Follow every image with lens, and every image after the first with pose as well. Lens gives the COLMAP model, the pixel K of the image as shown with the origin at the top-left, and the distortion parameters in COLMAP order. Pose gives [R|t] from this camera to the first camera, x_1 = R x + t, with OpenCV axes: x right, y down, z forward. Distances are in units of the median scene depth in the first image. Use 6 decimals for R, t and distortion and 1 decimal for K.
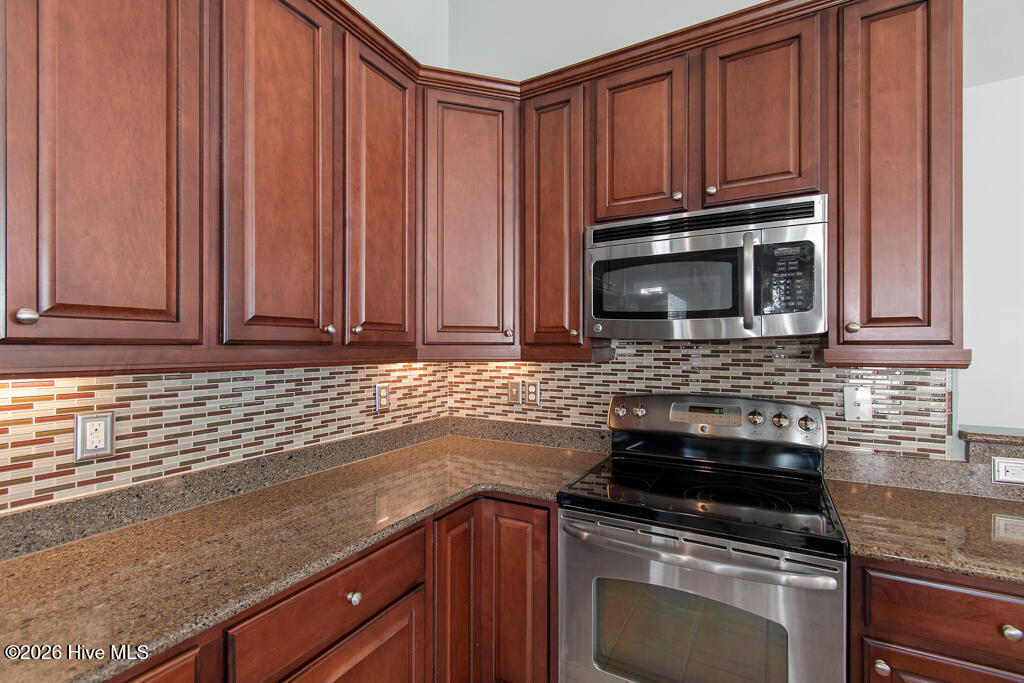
lens RADIAL K [[454.2, 0, 511.2], [0, 454.2, 344.4], [0, 0, 1]] dist [-0.000617, -0.000649]
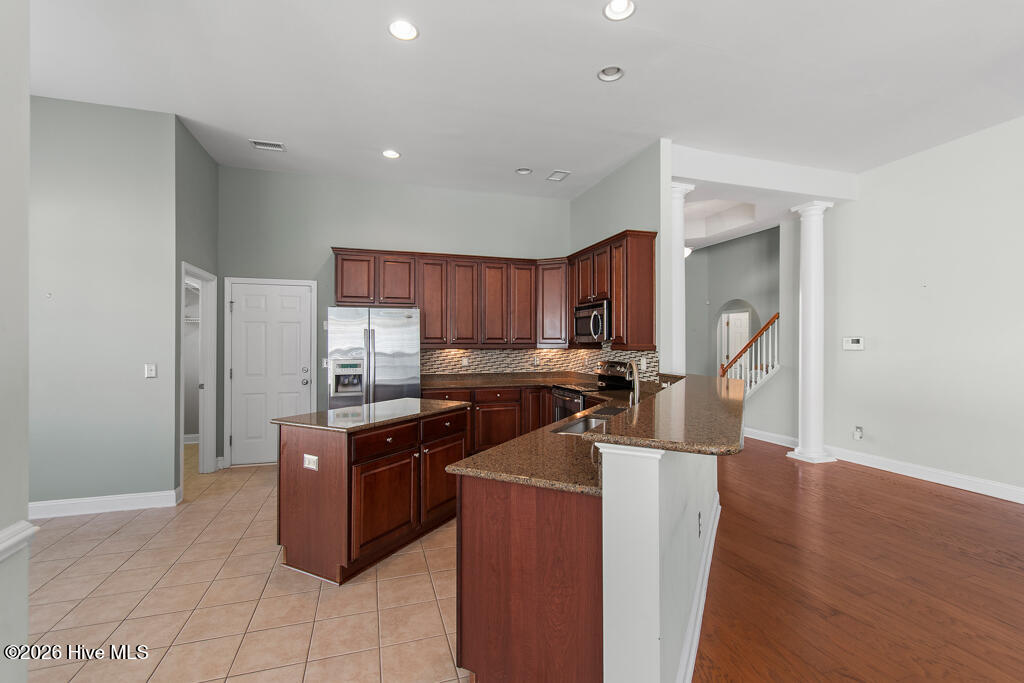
lens RADIAL K [[454.2, 0, 514.8], [0, 454.2, 341.2], [0, 0, 1]] dist [-0.000617, -0.000649]
pose [[0.726918, -0.003581, -0.686715, 2.080602], [0.003871, 0.999992, -0.001117, -0.014920], [0.686714, -0.001846, 0.726926, -1.616178]]
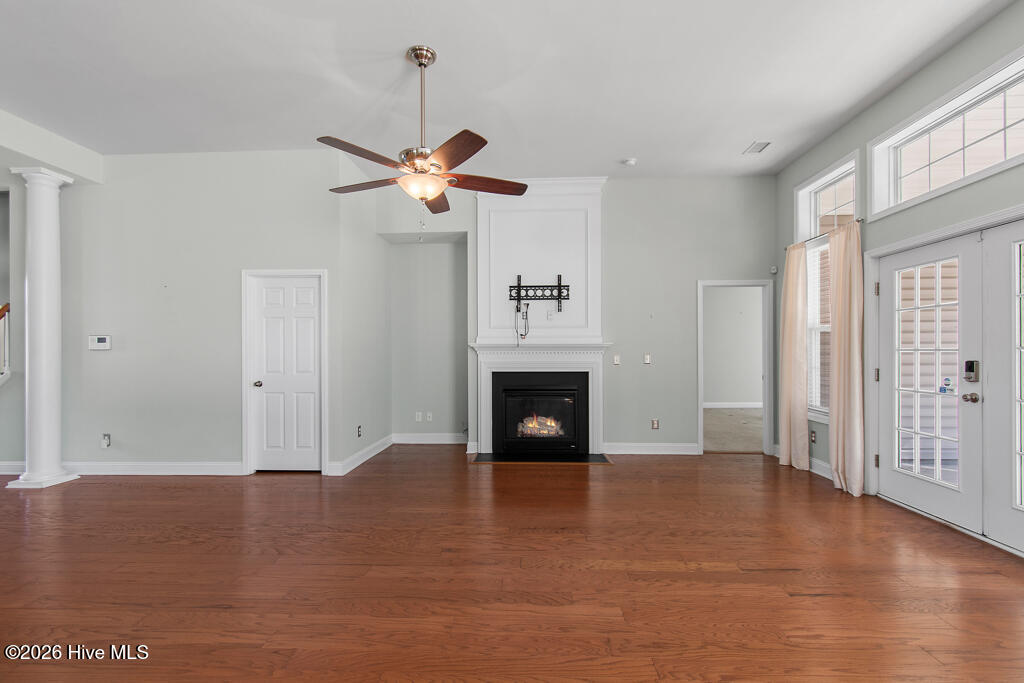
lens RADIAL K [[454.2, 0, 516.9], [0, 454.2, 353.0], [0, 0, 1]] dist [-0.000617, -0.000649]
pose [[0.893642, -0.006827, 0.448728, 2.690073], [0.003096, 0.999954, 0.009048, 0.054811], [-0.448770, -0.006696, 0.893622, -1.412412]]
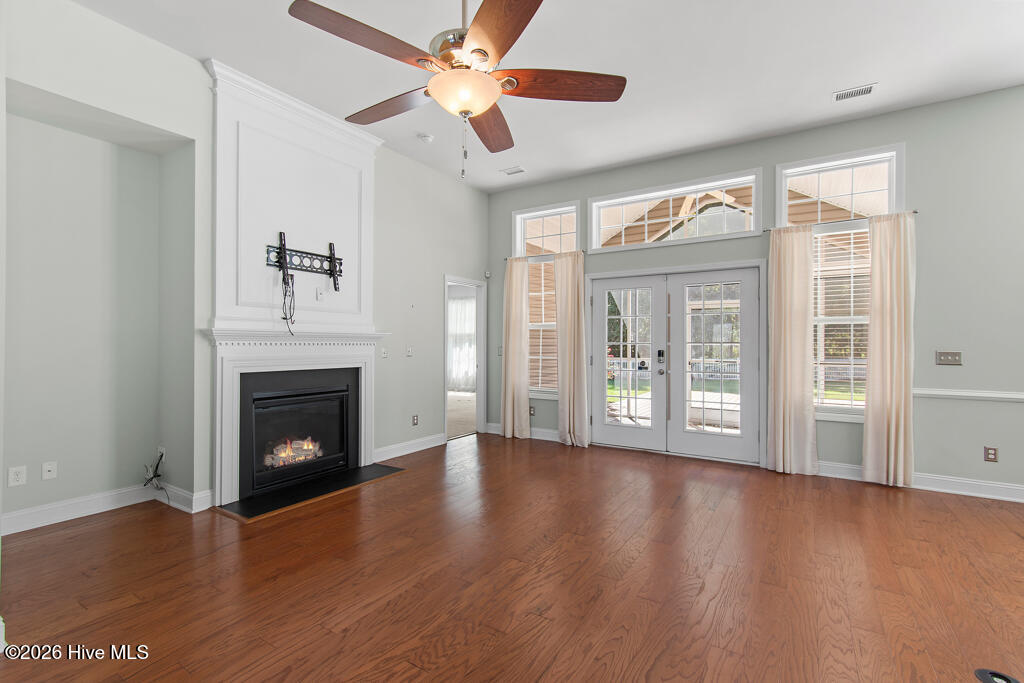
lens RADIAL K [[454.2, 0, 510.0], [0, 454.2, 348.1], [0, 0, 1]] dist [-0.000617, -0.000649]
pose [[0.061417, -0.009003, 0.998072, 1.949522], [-0.008810, 0.999915, 0.009562, 0.072892], [-0.998073, -0.009380, 0.061333, 0.277424]]
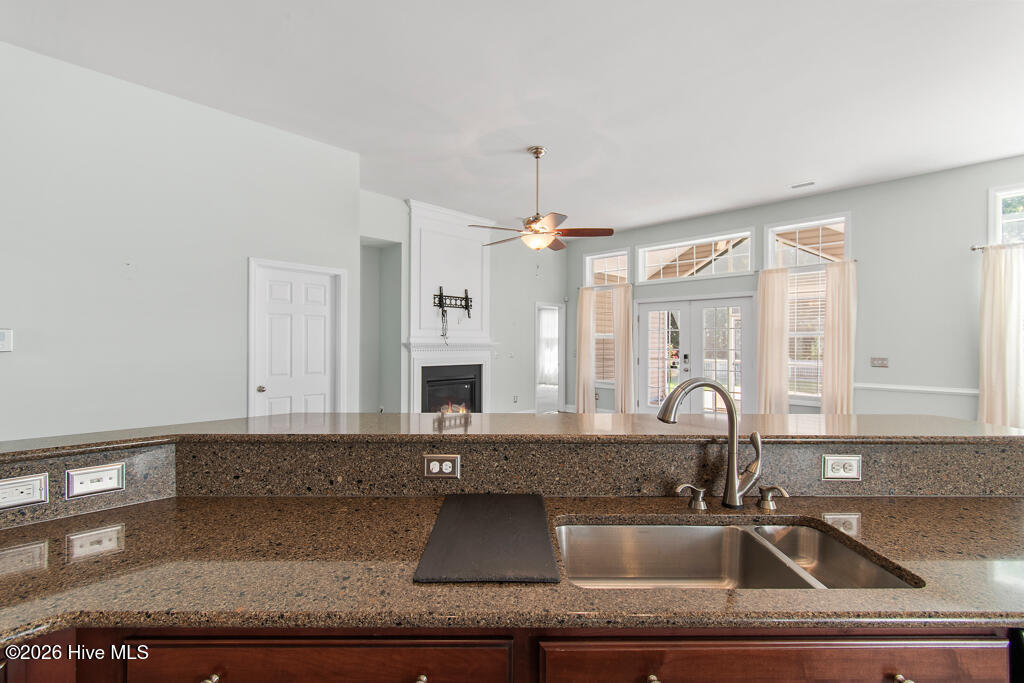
lens RADIAL K [[454.2, 0, 514.8], [0, 454.2, 338.2], [0, 0, 1]] dist [-0.000617, -0.000649]
pose [[0.262180, 0.006874, 0.964995, 0.444717], [-0.009677, 0.999943, -0.004494, -0.013687], [-0.964971, -0.008160, 0.262231, -0.116394]]
